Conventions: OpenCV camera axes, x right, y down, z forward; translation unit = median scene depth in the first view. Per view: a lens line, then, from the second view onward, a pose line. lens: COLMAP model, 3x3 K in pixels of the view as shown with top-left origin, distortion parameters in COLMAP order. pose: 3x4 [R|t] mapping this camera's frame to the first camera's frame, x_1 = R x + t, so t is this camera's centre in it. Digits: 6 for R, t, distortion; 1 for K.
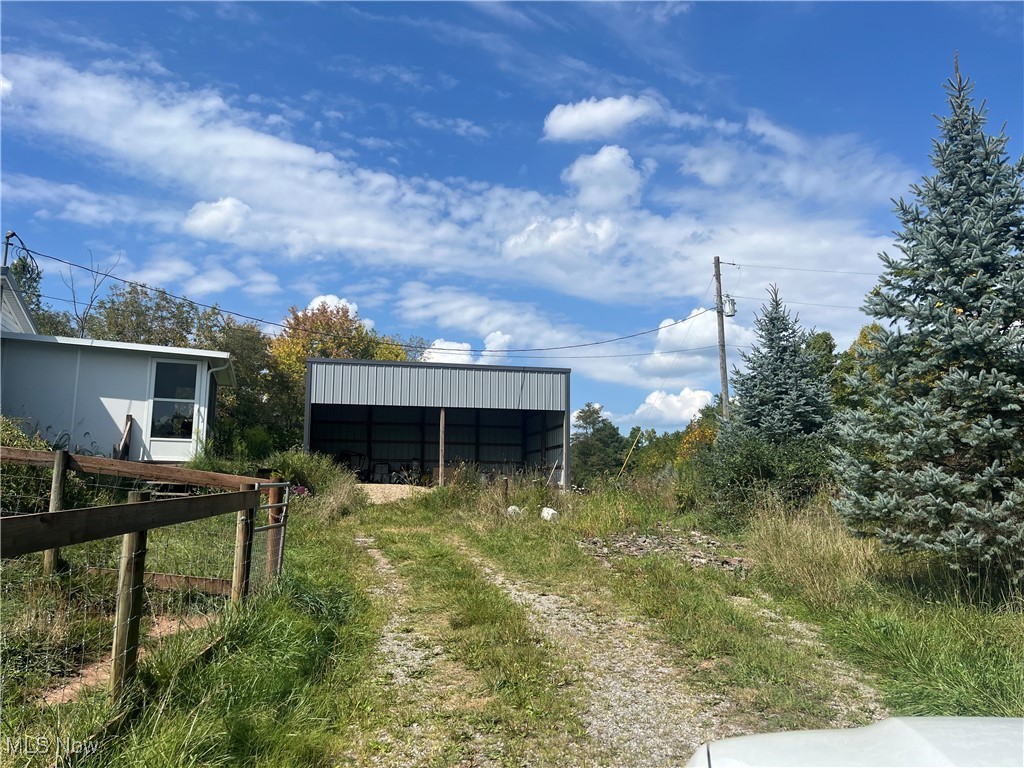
lens RADIAL K [[786.1, 0, 512.0], [0, 786.1, 384.0], [0, 0, 1]] dist [0.003129, 0.000006]
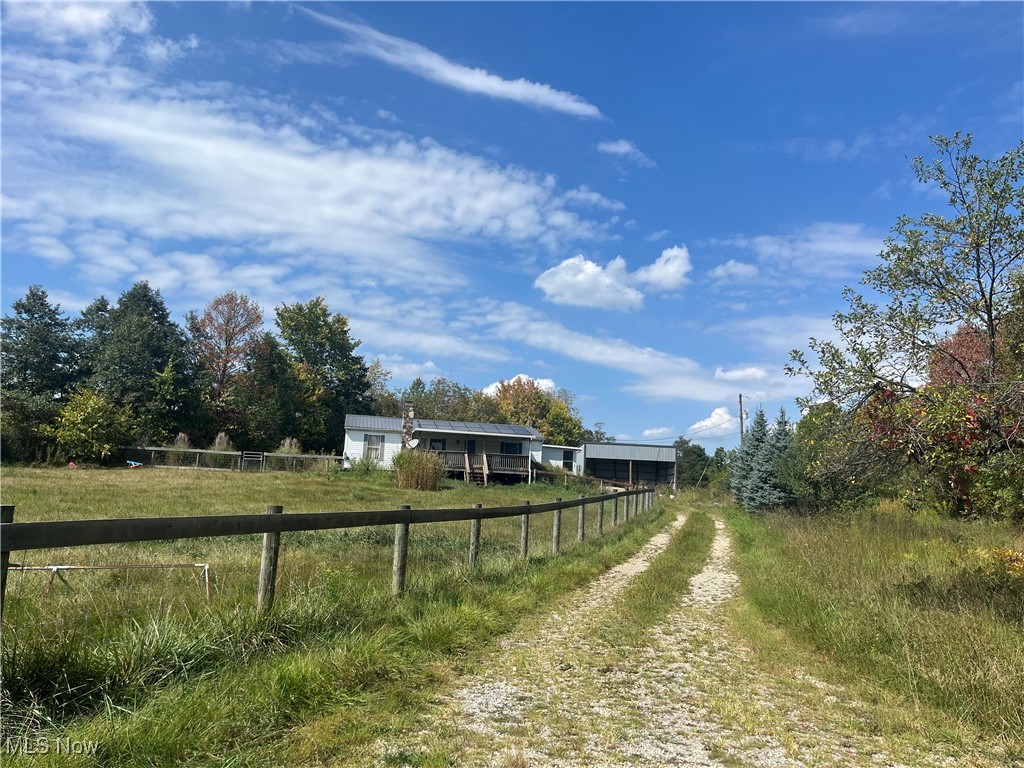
lens RADIAL K [[786.1, 0, 512.0], [0, 786.1, 384.0], [0, 0, 1]] dist [0.003129, 0.000006]
pose [[0.993641, 0.014918, -0.111605, -0.070603], [-0.016131, 0.999820, -0.009970, -0.071326], [0.111436, 0.011707, 0.993703, -0.641197]]
